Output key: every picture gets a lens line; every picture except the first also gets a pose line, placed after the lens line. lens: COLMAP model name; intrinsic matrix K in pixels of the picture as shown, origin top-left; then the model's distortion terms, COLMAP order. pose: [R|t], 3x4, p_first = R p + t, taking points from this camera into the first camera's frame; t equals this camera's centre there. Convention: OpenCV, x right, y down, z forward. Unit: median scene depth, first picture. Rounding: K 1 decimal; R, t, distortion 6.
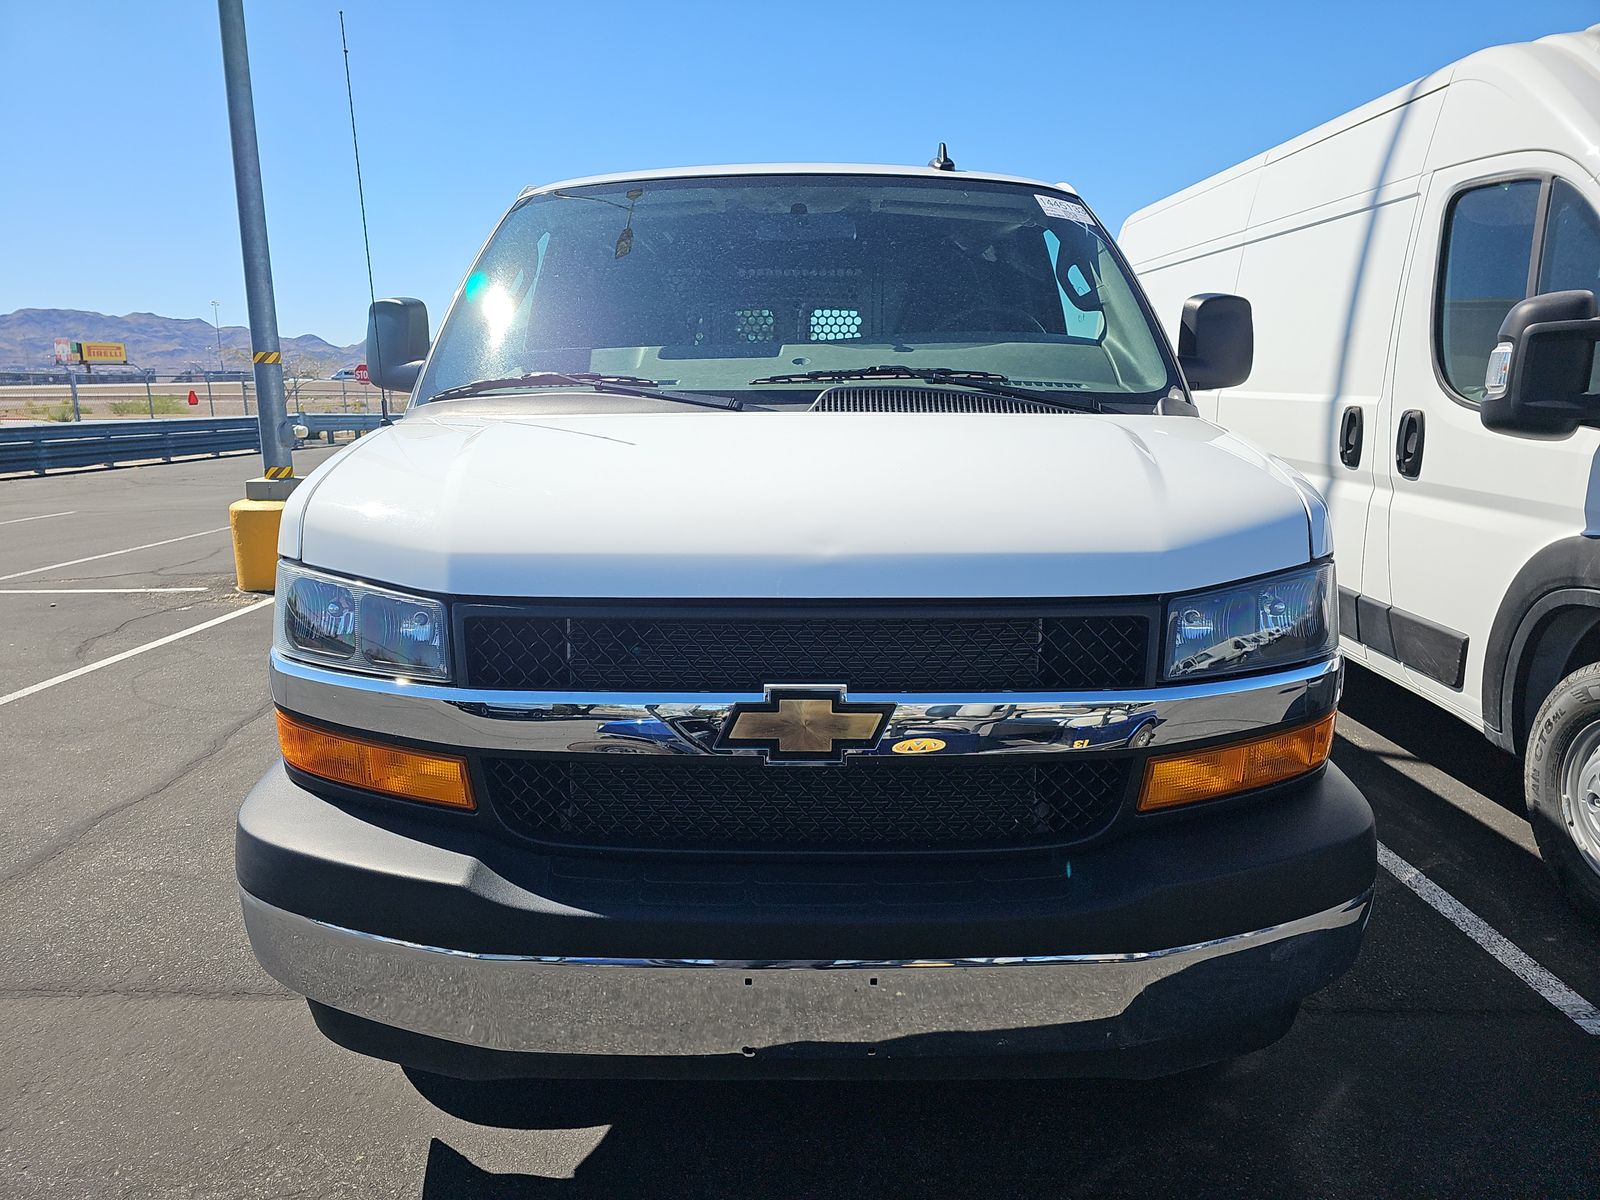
lens RADIAL K [[1054.2, 0, 801.5], [0, 1054.2, 597.8], [0, 0, 1]] dist [0.027001, -0.002635]
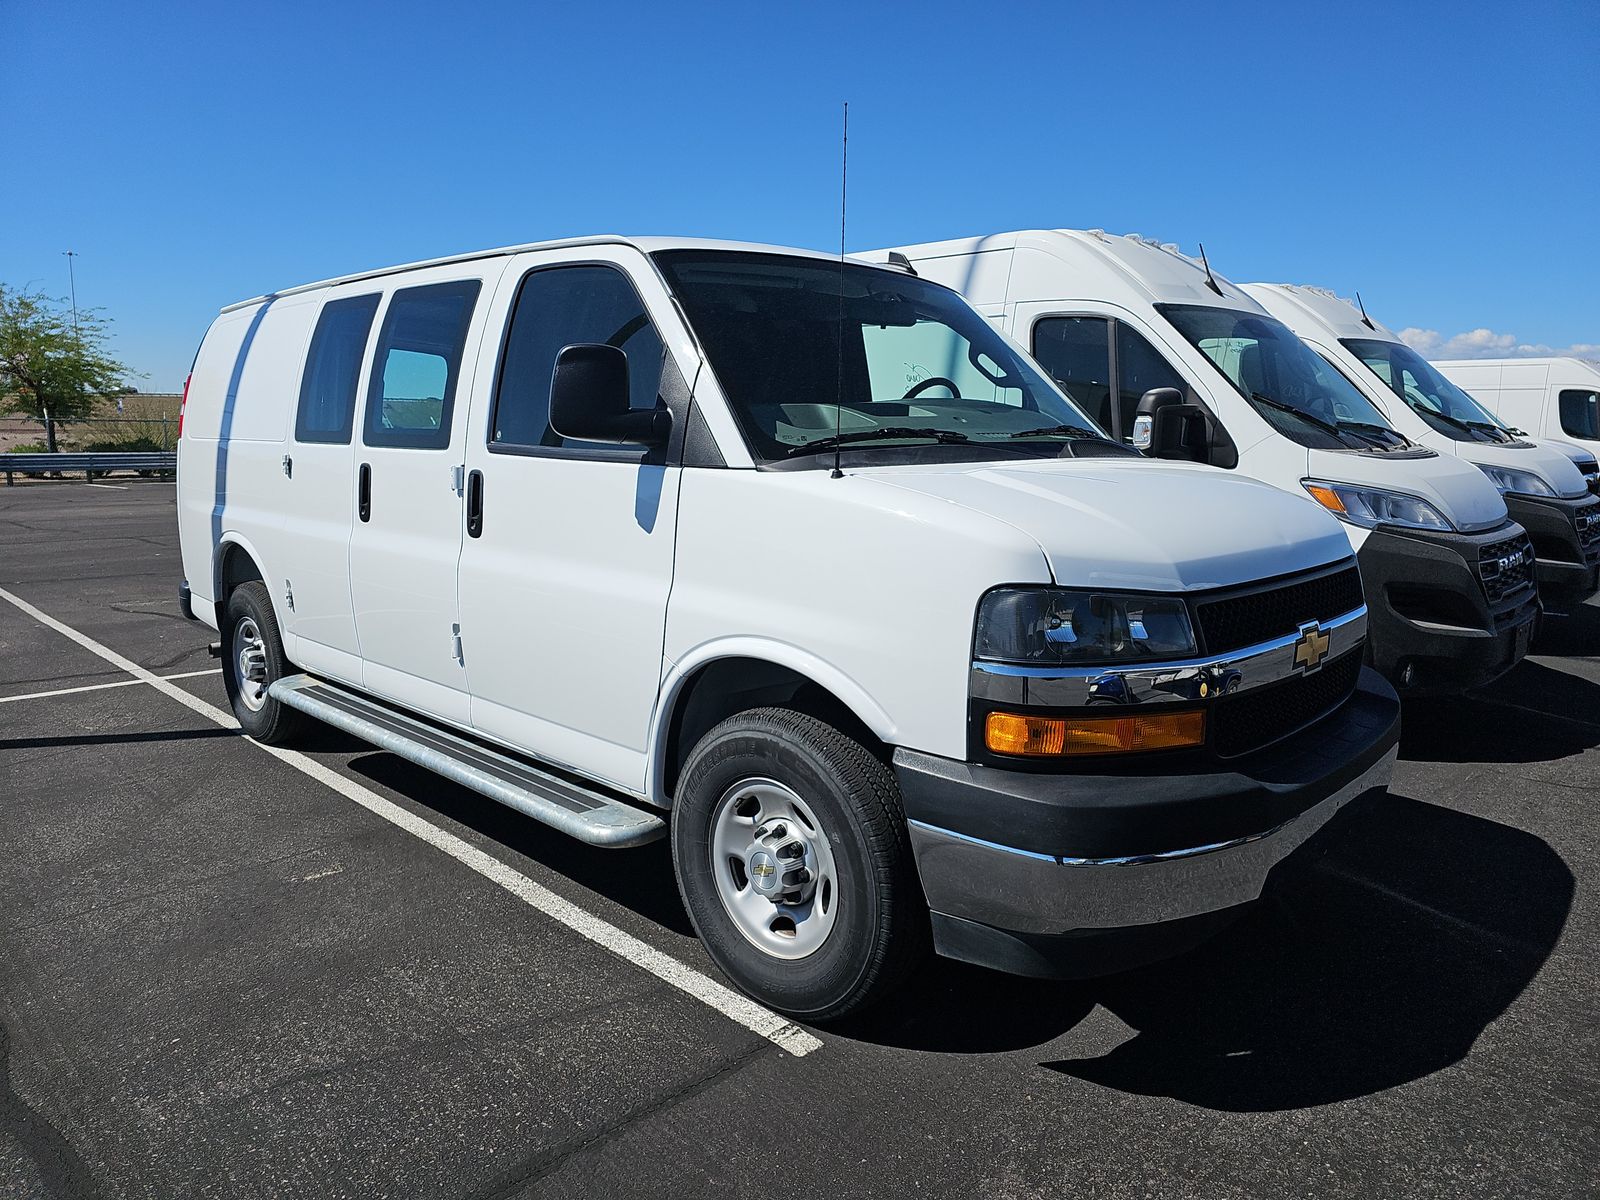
lens RADIAL K [[1054.2, 0, 791.6], [0, 1054.2, 612.4], [0, 0, 1]] dist [0.027001, -0.002635]
pose [[0.702443, -0.111620, 0.702933, -0.958433], [0.135655, 0.990518, 0.021727, -0.043386], [-0.698693, 0.080095, 0.710924, 0.224678]]
